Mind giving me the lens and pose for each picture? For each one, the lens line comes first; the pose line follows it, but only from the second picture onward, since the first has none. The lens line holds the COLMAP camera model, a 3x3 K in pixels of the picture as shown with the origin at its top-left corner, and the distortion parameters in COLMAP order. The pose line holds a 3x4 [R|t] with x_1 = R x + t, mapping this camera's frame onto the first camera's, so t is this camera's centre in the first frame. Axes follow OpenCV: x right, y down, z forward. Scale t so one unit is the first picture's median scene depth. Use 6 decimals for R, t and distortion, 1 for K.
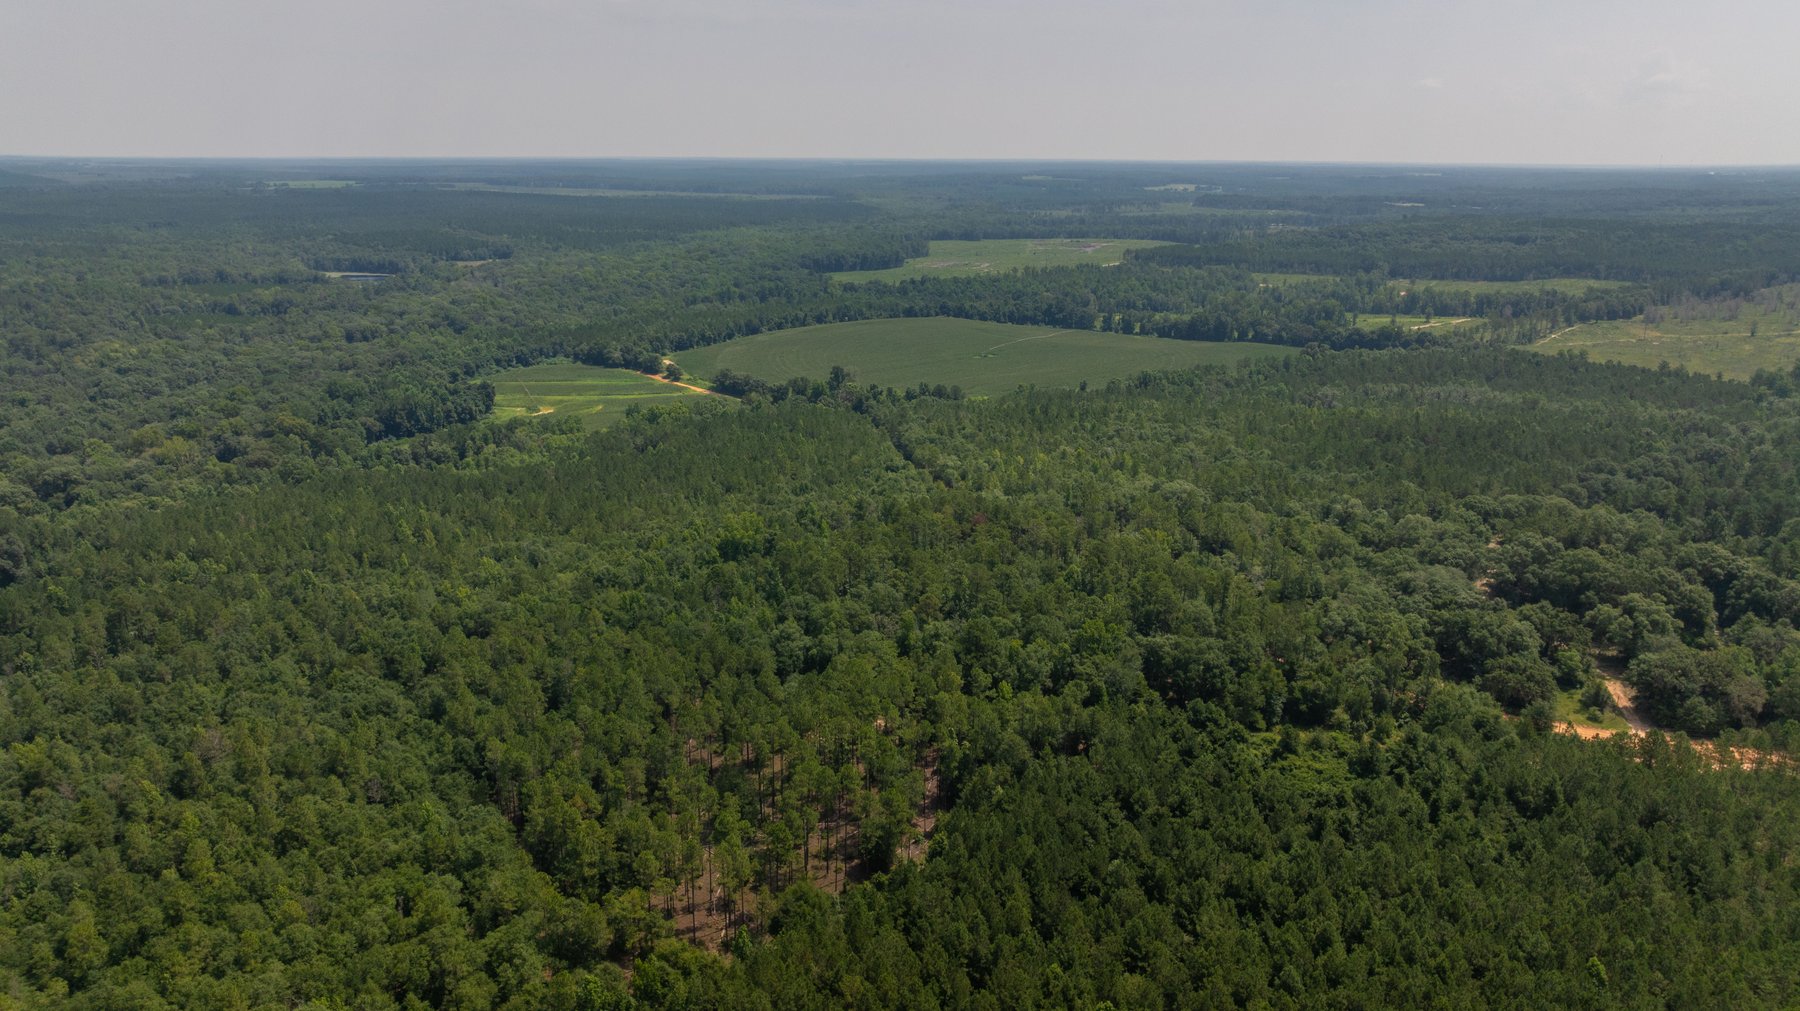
lens RADIAL K [[1257.8, 0, 903.1], [0, 1257.8, 504.1], [0, 0, 1]] dist [-0.030348, 0.025291]
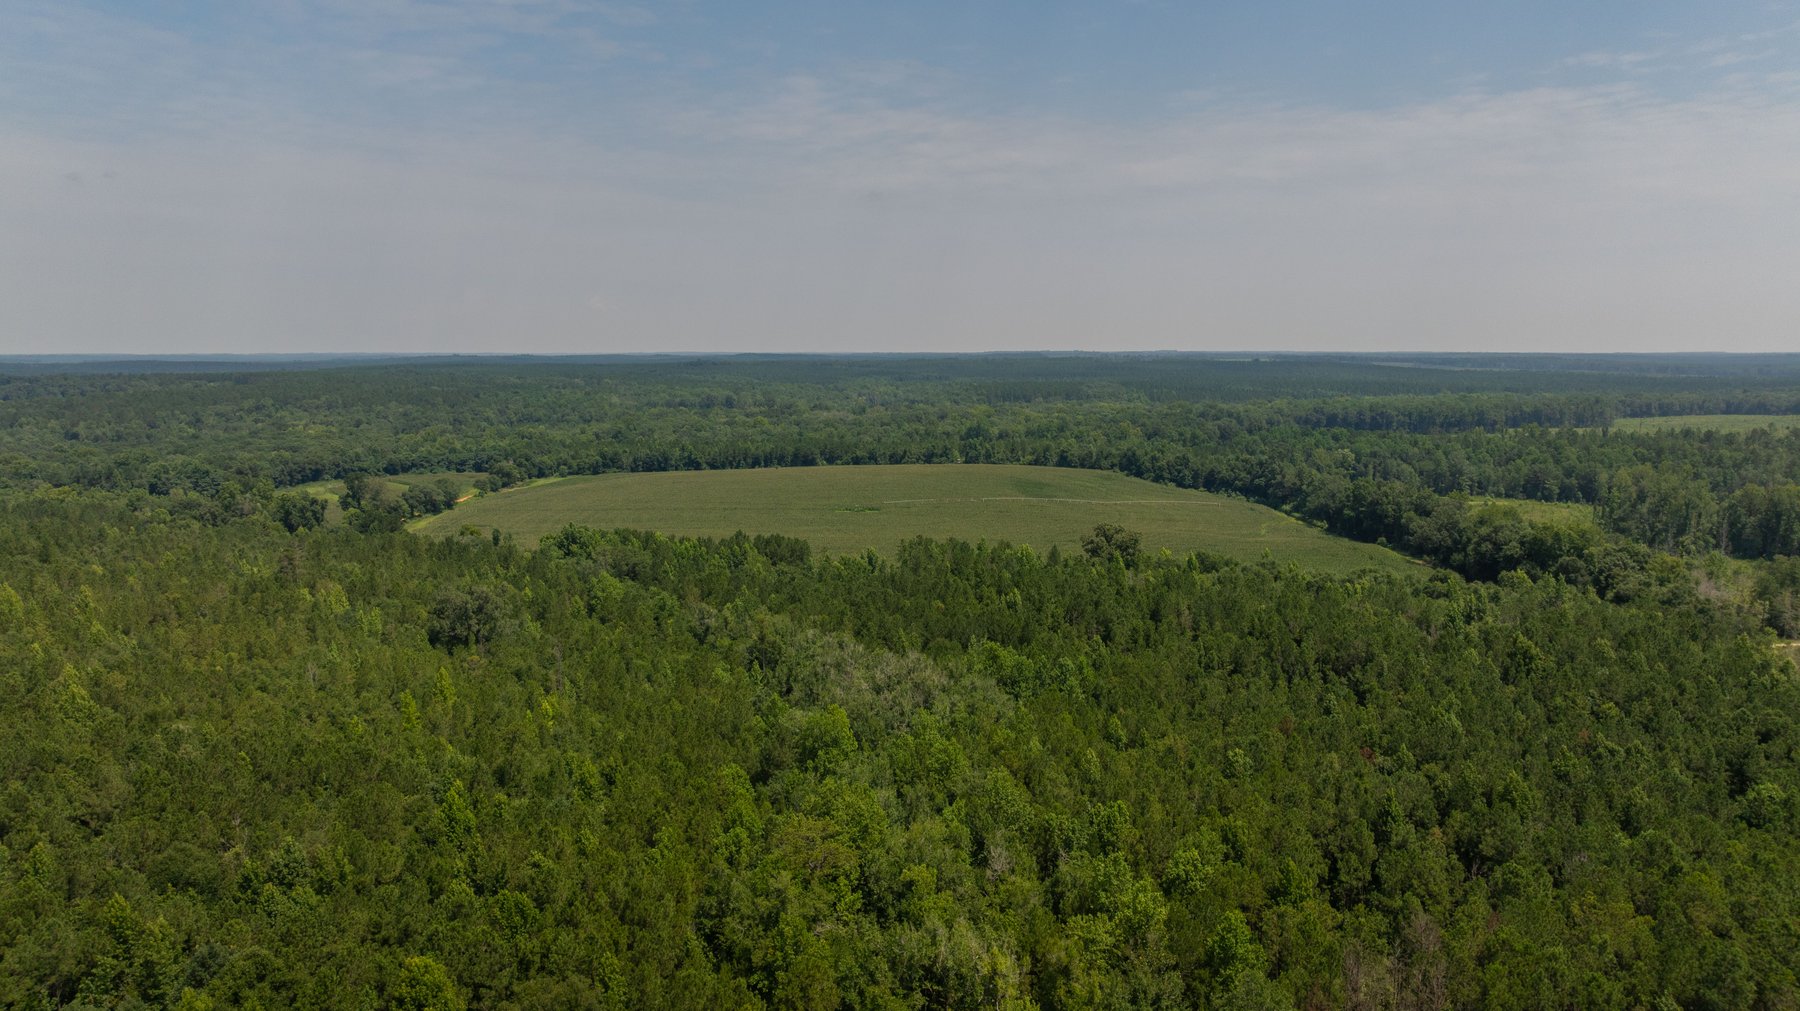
lens RADIAL K [[1257.8, 0, 903.5], [0, 1257.8, 500.2], [0, 0, 1]] dist [-0.030348, 0.025291]
pose [[0.659878, 0.083709, -0.746696, 0.662542], [-0.197559, 0.978138, -0.064935, -0.113268], [0.724936, 0.190366, 0.661989, 0.789642]]
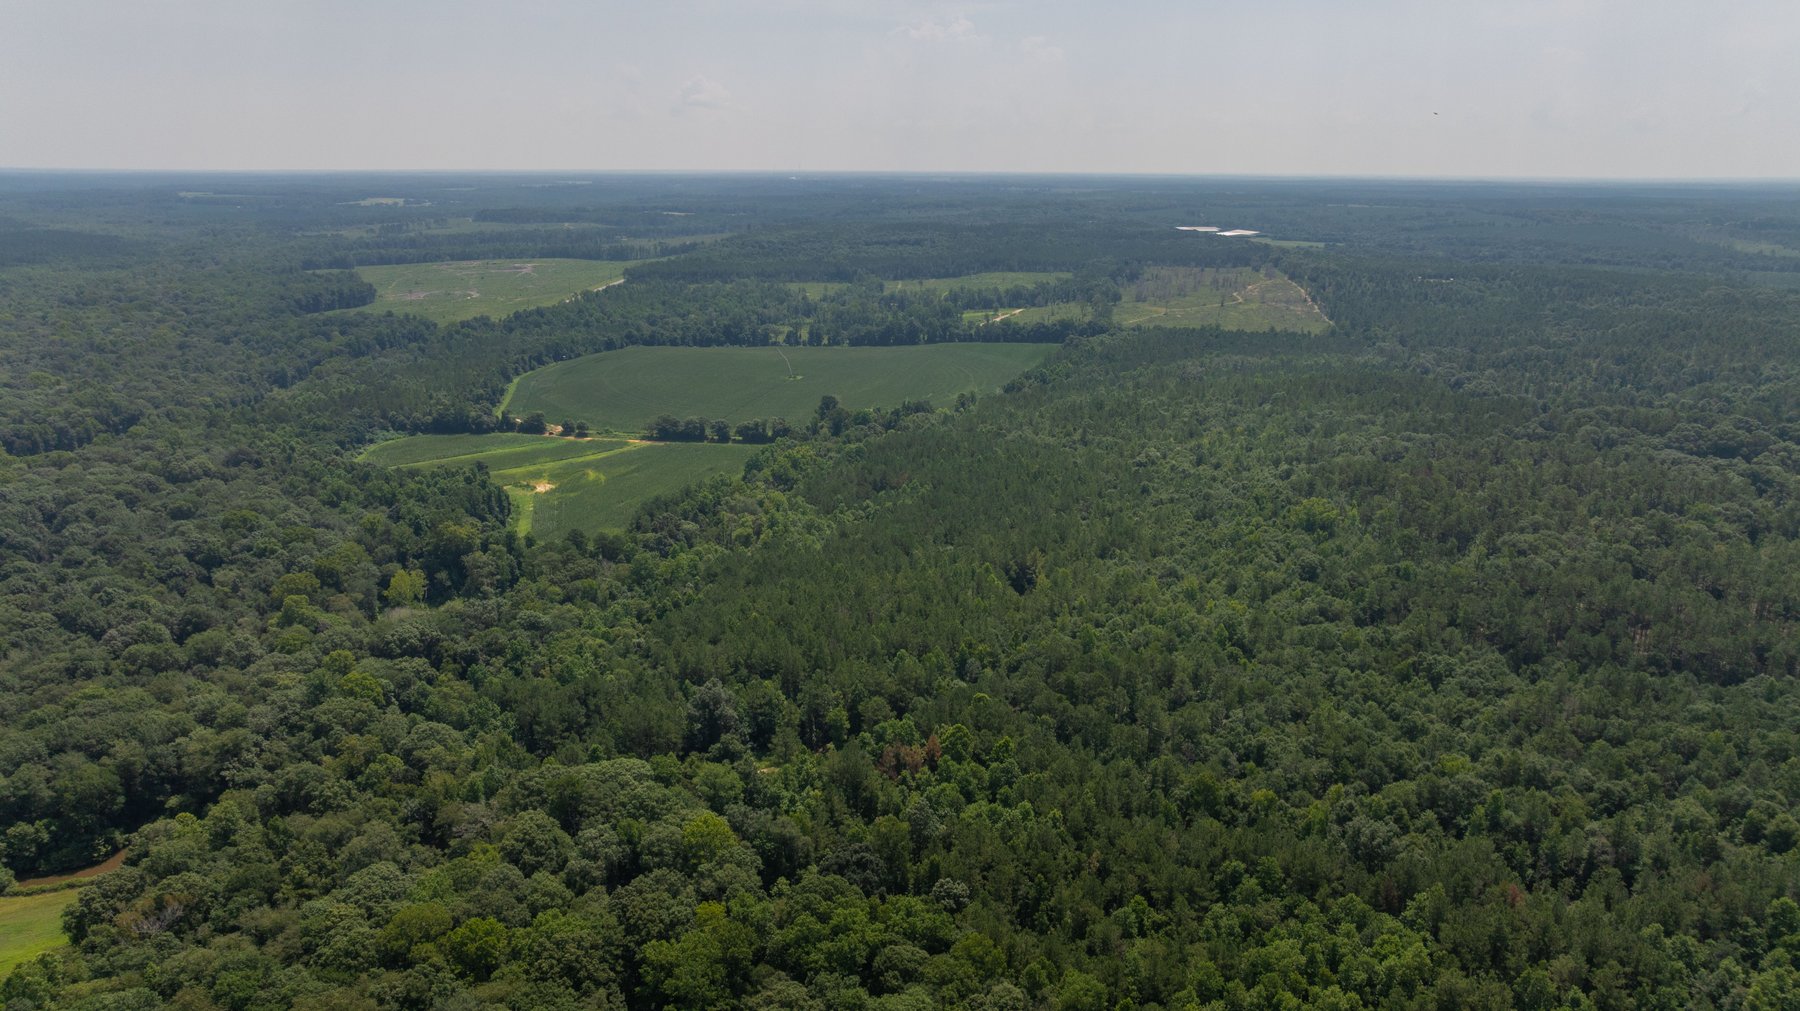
lens RADIAL K [[1257.8, 0, 898.2], [0, 1257.8, 506.6], [0, 0, 1]] dist [-0.030348, 0.025291]
pose [[0.771974, -0.168123, 0.613018, -0.670031], [0.170003, 0.983866, 0.055745, -0.069192], [-0.612499, 0.061181, 0.788100, 0.157947]]
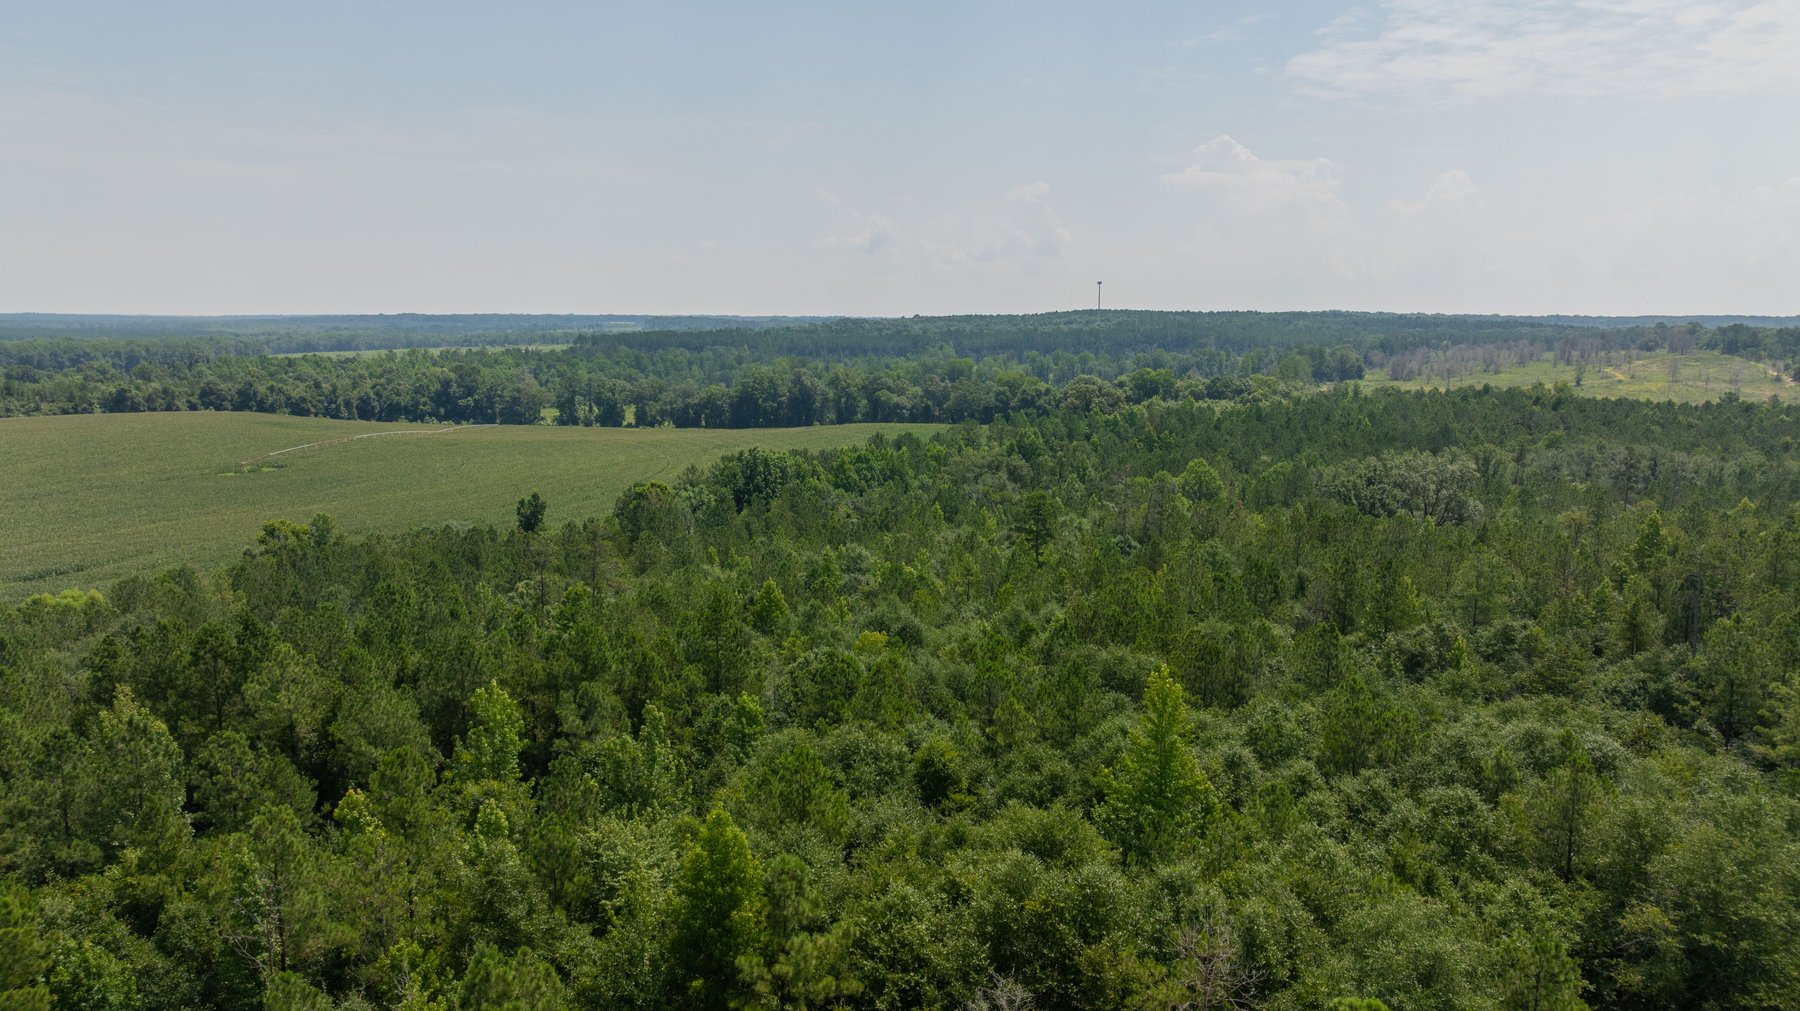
lens RADIAL K [[1257.8, 0, 905.6], [0, 1257.8, 491.8], [0, 0, 1]] dist [-0.030348, 0.025291]
pose [[0.903889, -0.055449, 0.424158, 0.104721], [0.111682, 0.987763, -0.108868, -0.062230], [-0.412931, 0.145776, 0.899020, 0.740847]]
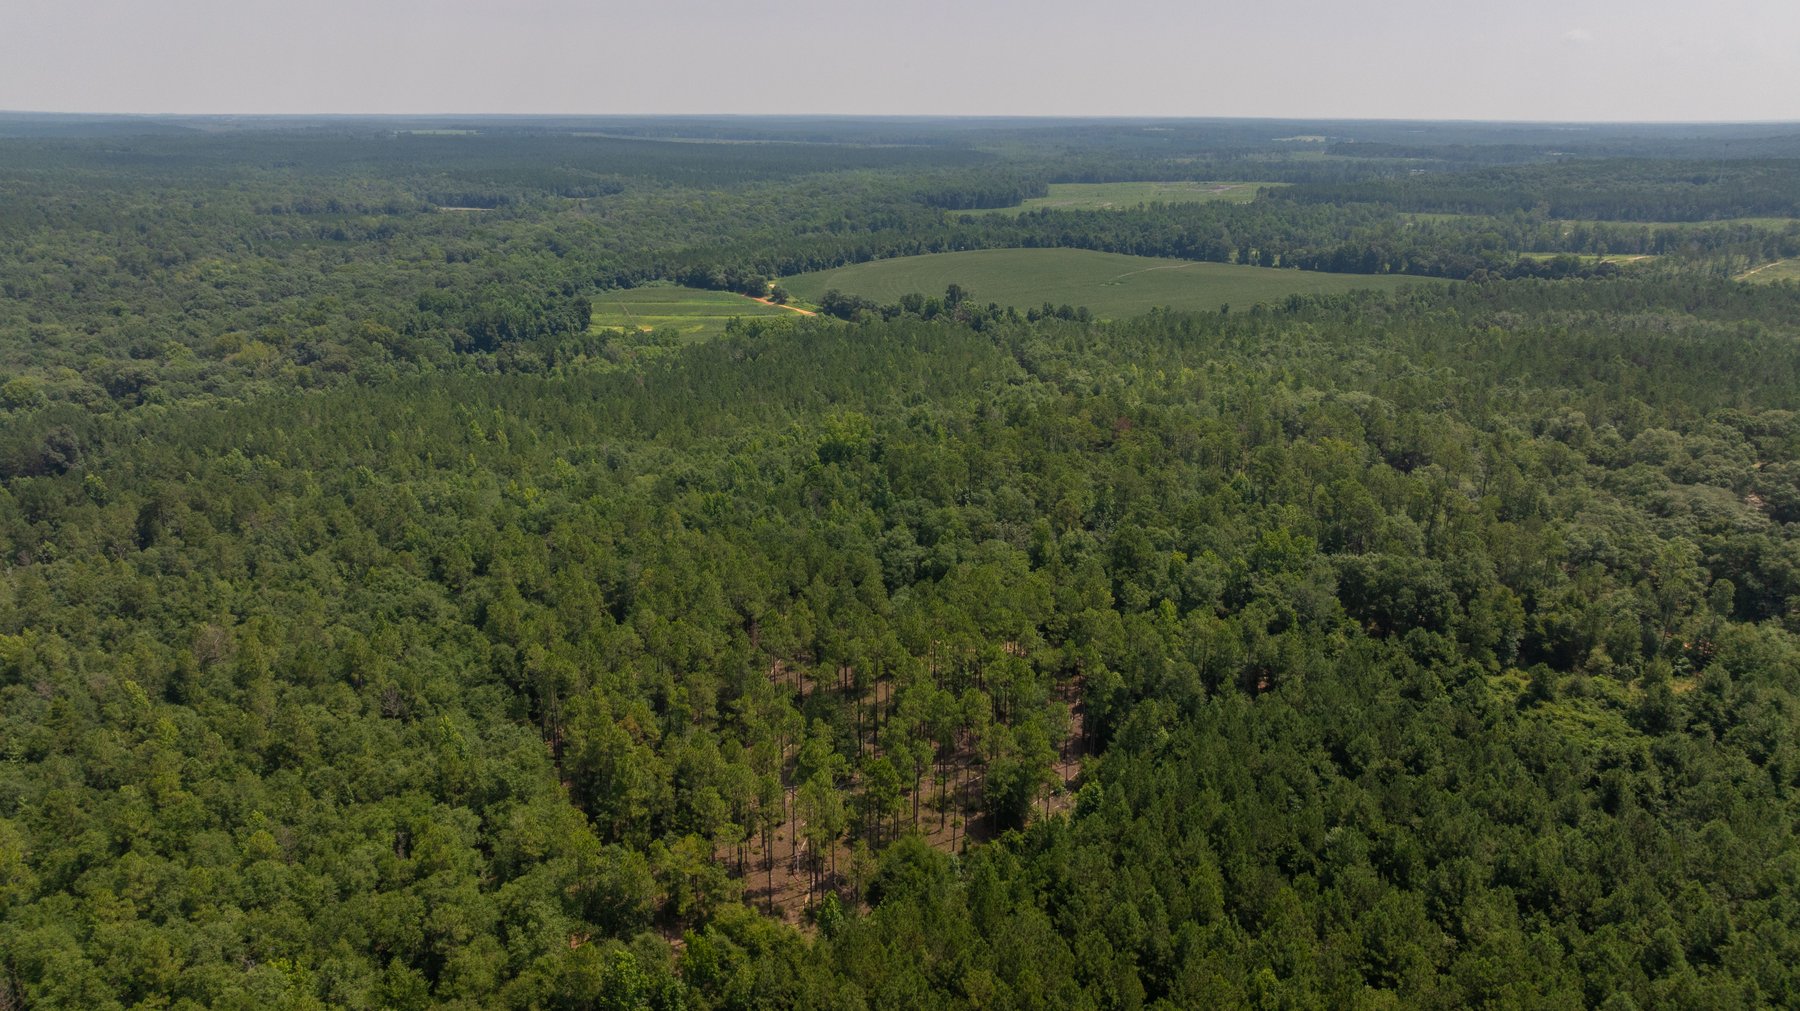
lens RADIAL K [[1257.8, 0, 905.5], [0, 1257.8, 497.3], [0, 0, 1]] dist [-0.030348, 0.025291]
pose [[0.996287, 0.024856, -0.082433, -0.008147], [-0.022724, 0.999385, 0.026703, 0.023224], [0.083046, -0.024731, 0.996239, 0.076383]]
